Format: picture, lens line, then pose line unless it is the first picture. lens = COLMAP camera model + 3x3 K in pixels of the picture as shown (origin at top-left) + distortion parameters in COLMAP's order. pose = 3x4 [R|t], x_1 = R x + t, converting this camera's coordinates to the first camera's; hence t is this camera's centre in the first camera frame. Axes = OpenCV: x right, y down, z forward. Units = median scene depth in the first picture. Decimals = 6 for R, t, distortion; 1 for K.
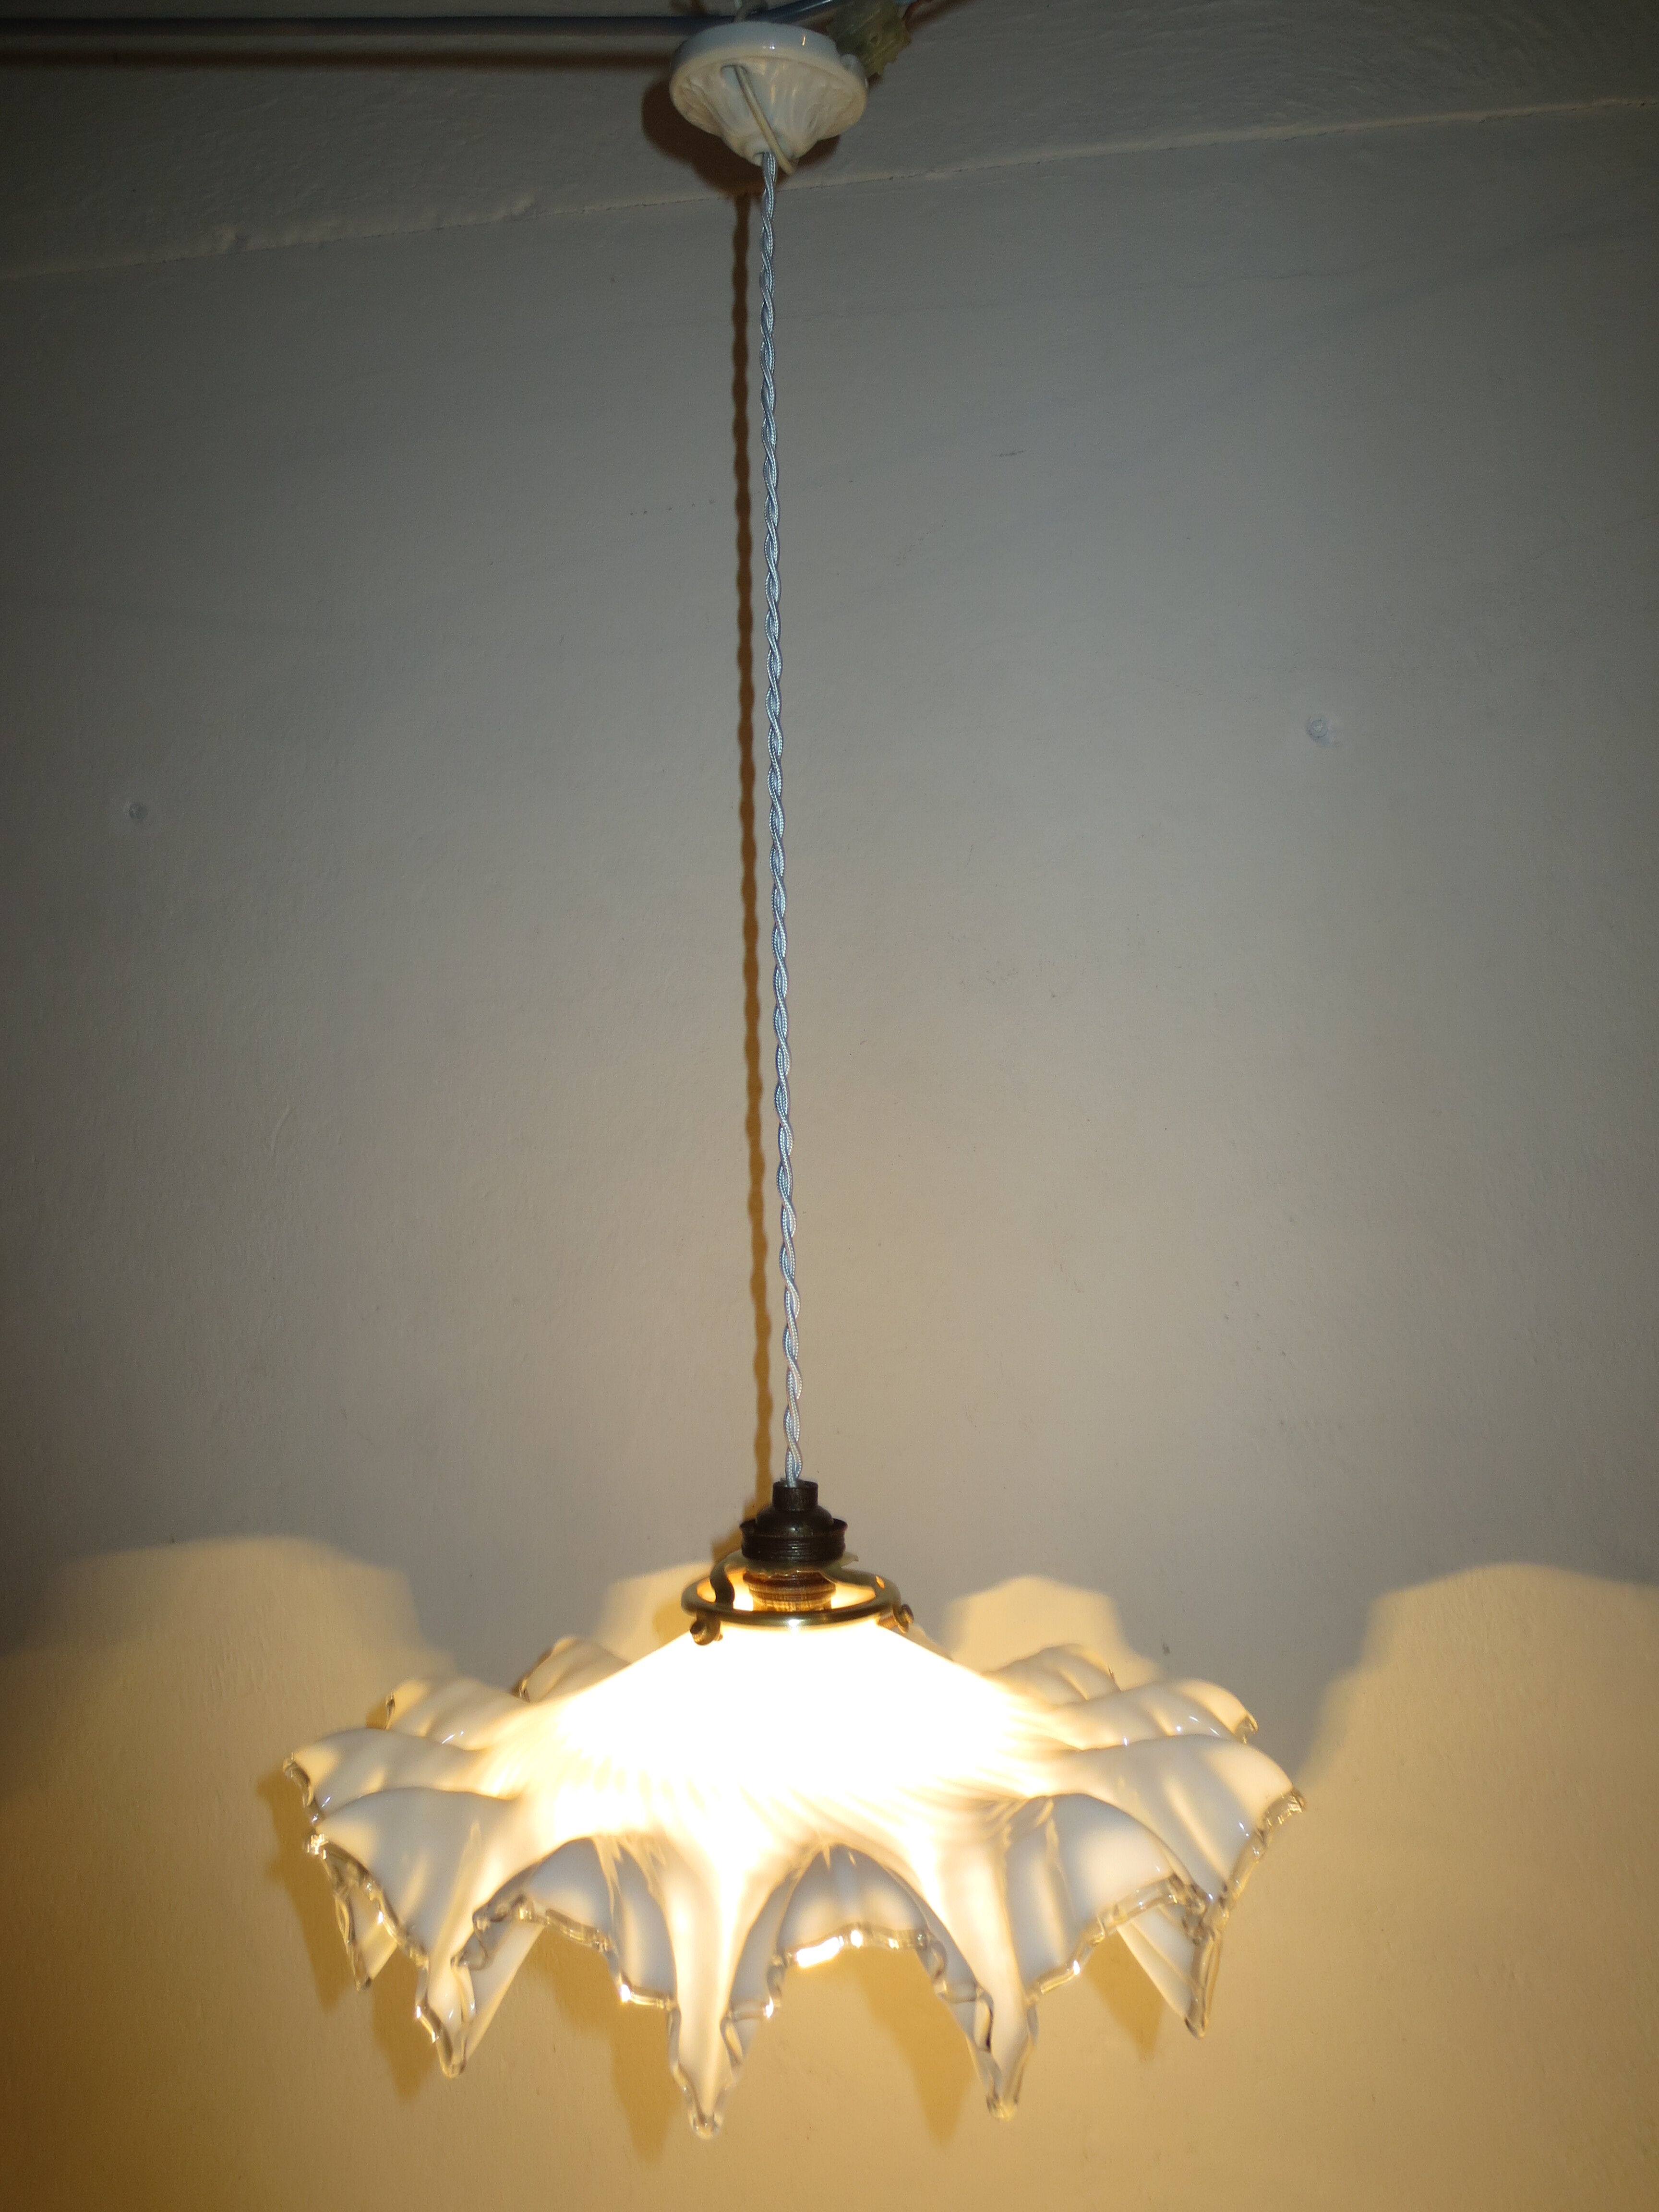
lens RADIAL K [[1525.2, 0, 818.7], [0, 1525.2, 1106.9], [0, 0, 1]] dist [0.003250, 0.117920]
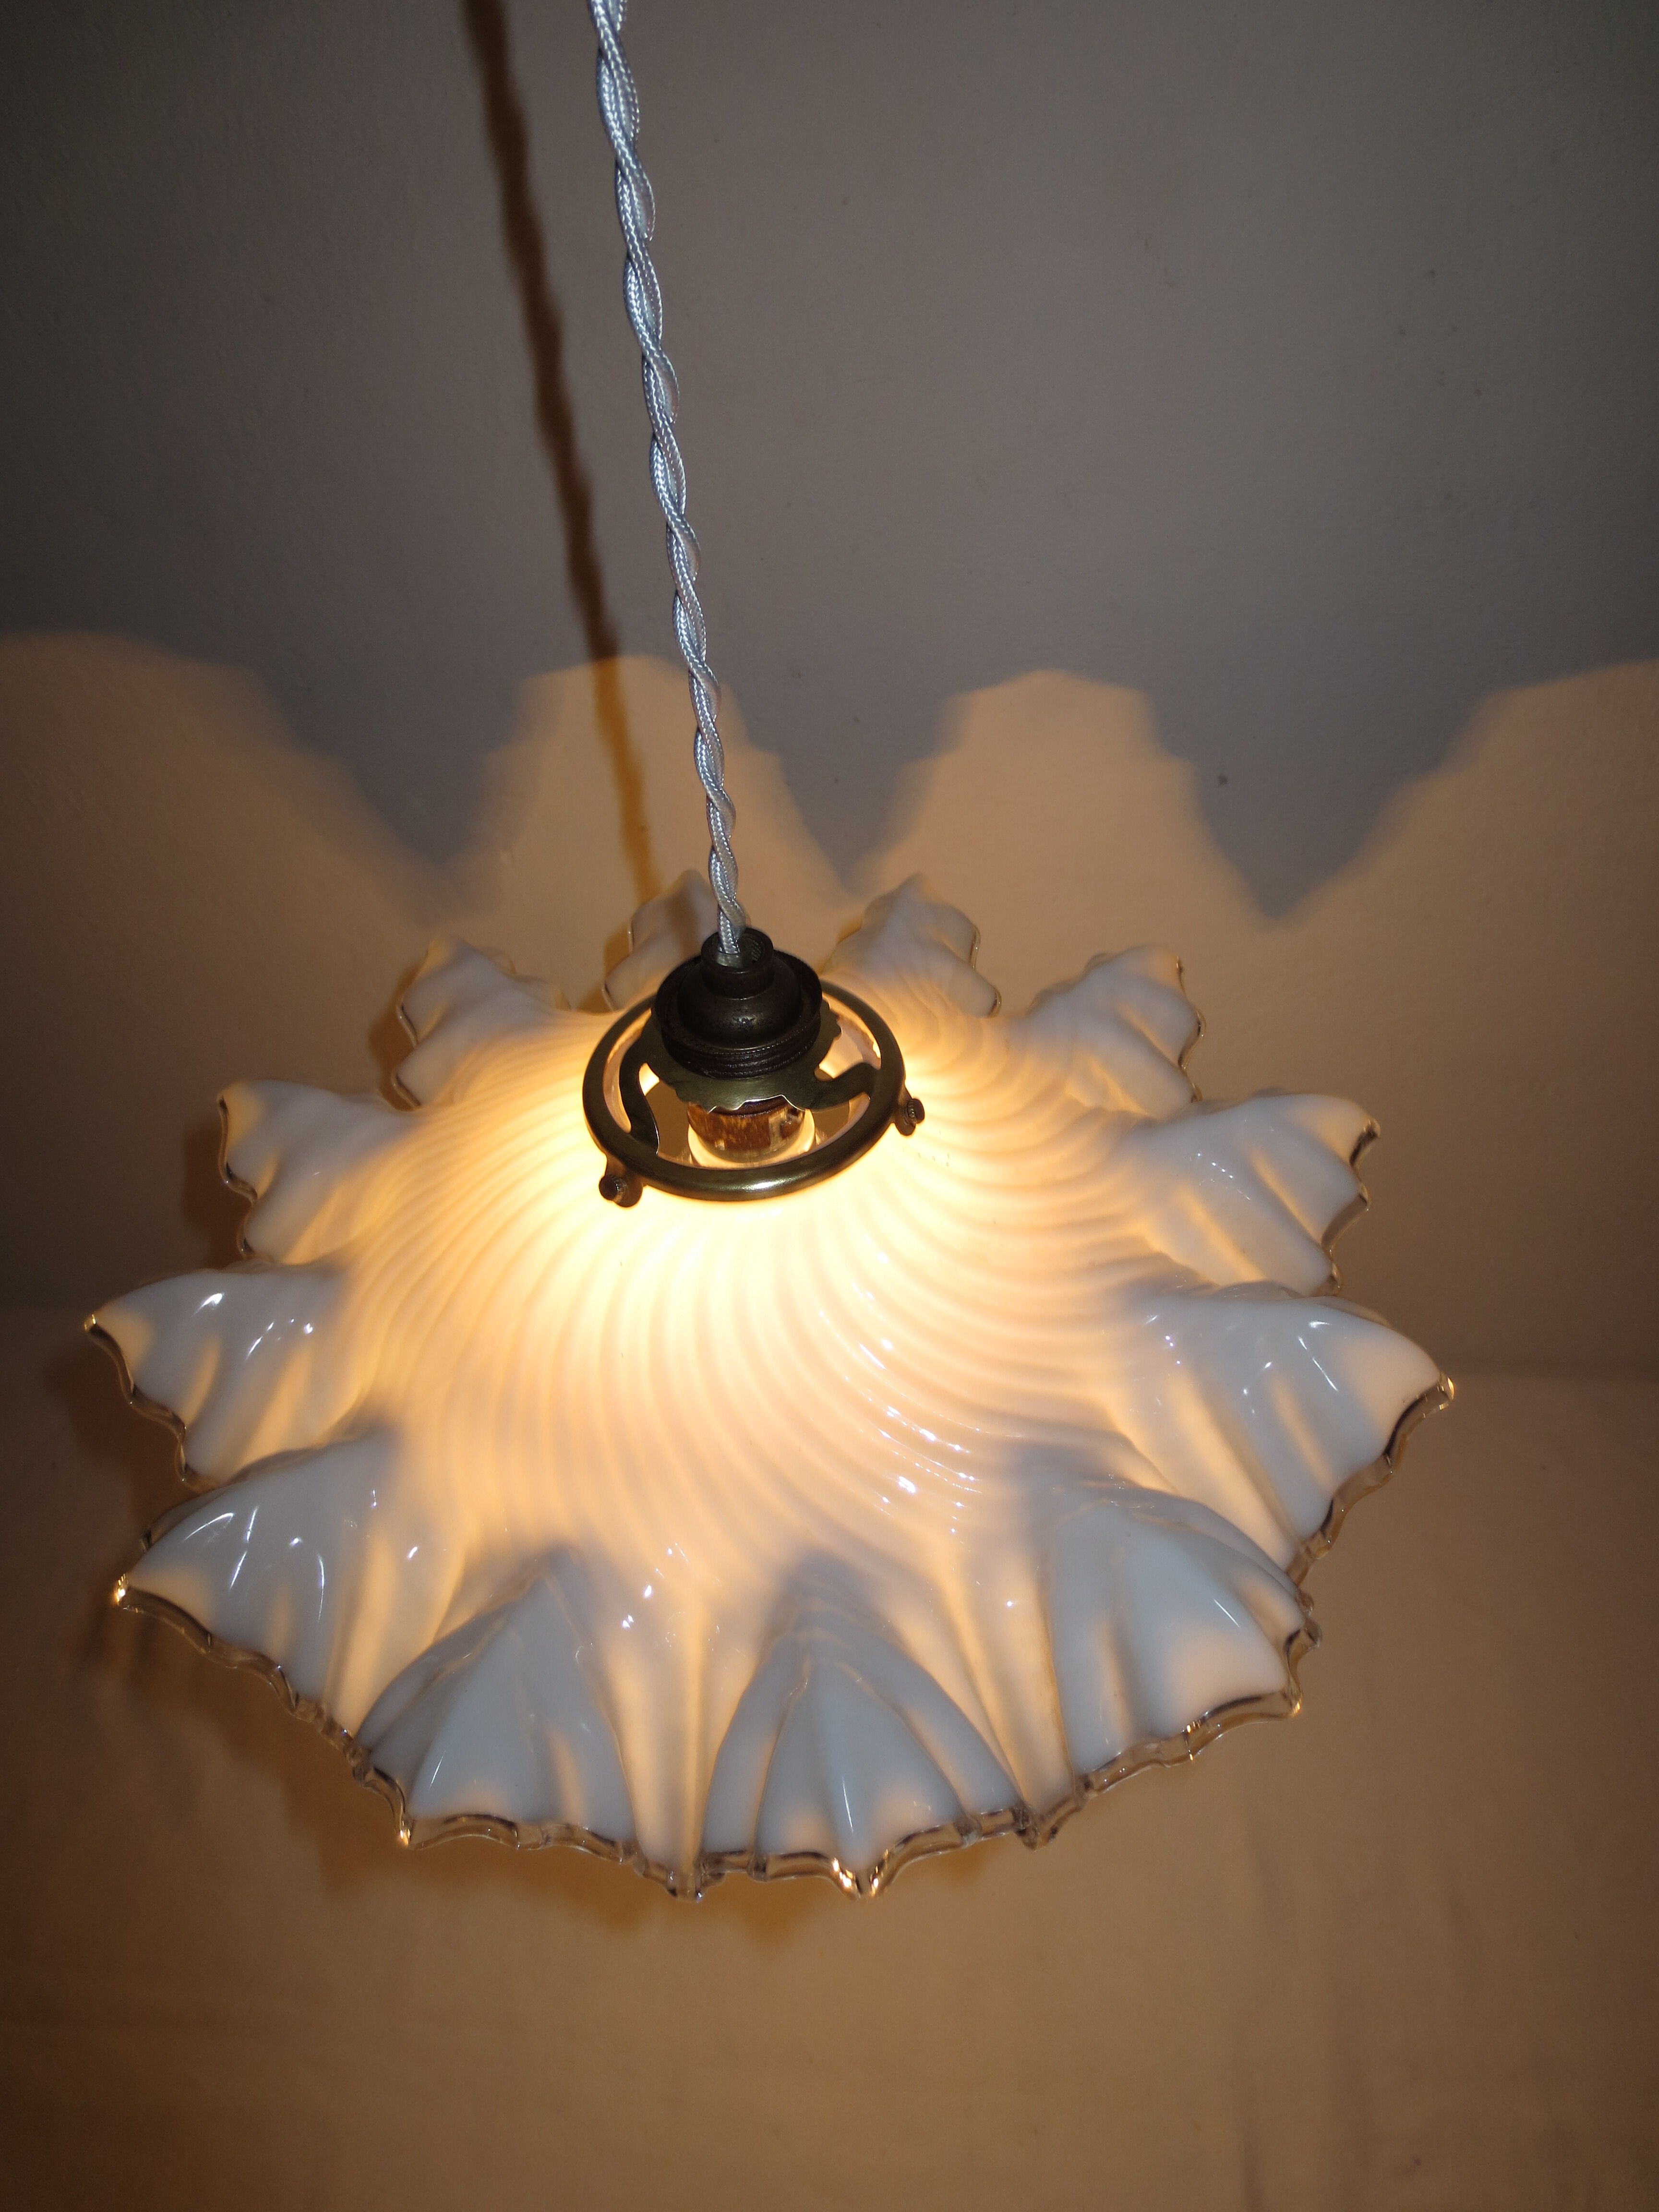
lens RADIAL K [[1525.2, 0, 818.7], [0, 1525.2, 1106.9], [0, 0, 1]] dist [0.003250, 0.117920]
pose [[0.998243, -0.059248, -0.000395, 0.018919], [0.040204, 0.672448, 0.739052, -0.204958], [-0.043521, -0.737770, 0.673648, 0.618910]]
